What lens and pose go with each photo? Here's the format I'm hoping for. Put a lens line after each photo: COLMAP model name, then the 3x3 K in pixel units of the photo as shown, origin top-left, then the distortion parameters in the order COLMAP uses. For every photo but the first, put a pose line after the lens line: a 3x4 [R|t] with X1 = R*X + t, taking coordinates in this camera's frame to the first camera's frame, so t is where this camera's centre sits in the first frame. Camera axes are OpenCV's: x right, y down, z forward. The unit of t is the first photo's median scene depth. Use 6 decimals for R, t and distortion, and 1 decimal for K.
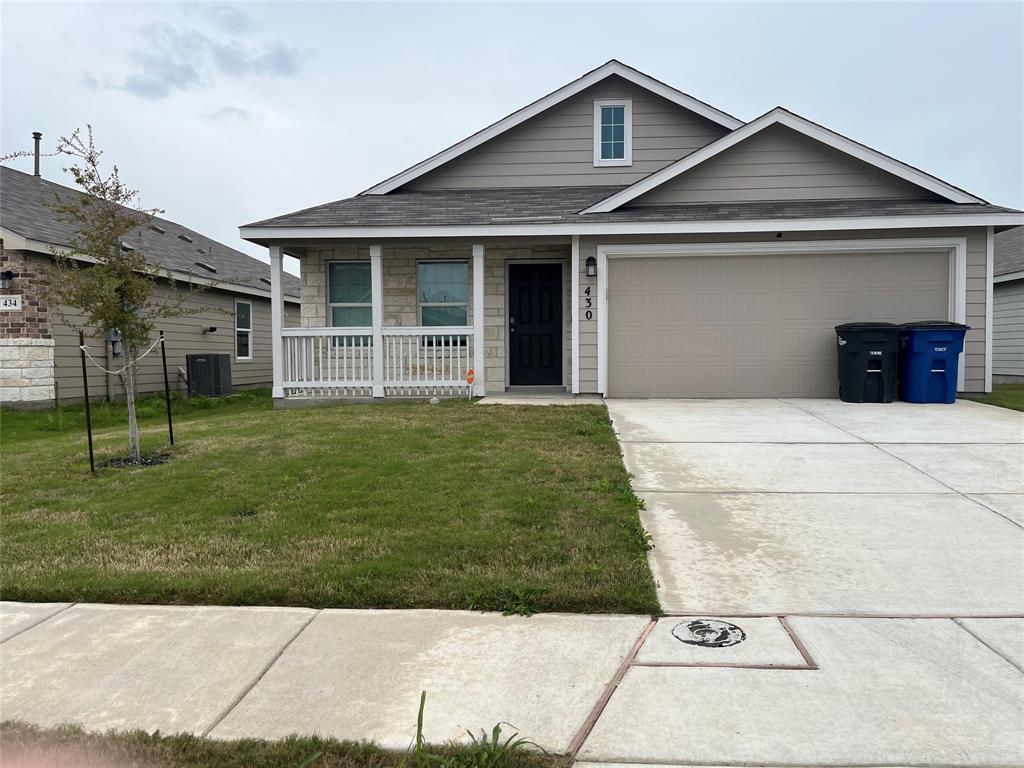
lens RADIAL K [[779.9, 0, 511.2], [0, 779.9, 386.0], [0, 0, 1]] dist [0.034885, -0.021151]
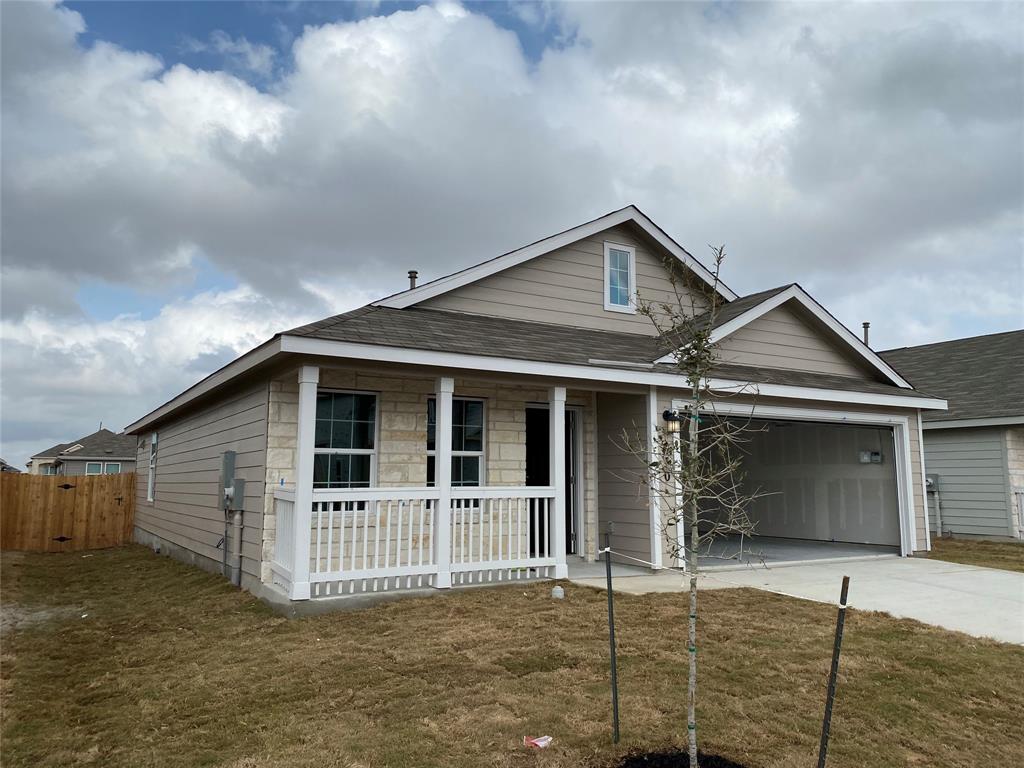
lens RADIAL K [[772.4, 0, 511.1], [0, 772.4, 376.2], [0, 0, 1]] dist [0.062658, -0.000210]
pose [[0.814126, 0.083370, 0.574672, -0.541907], [0.016003, 0.986043, -0.165720, -0.057455], [-0.580467, 0.144113, 0.801430, 0.369464]]
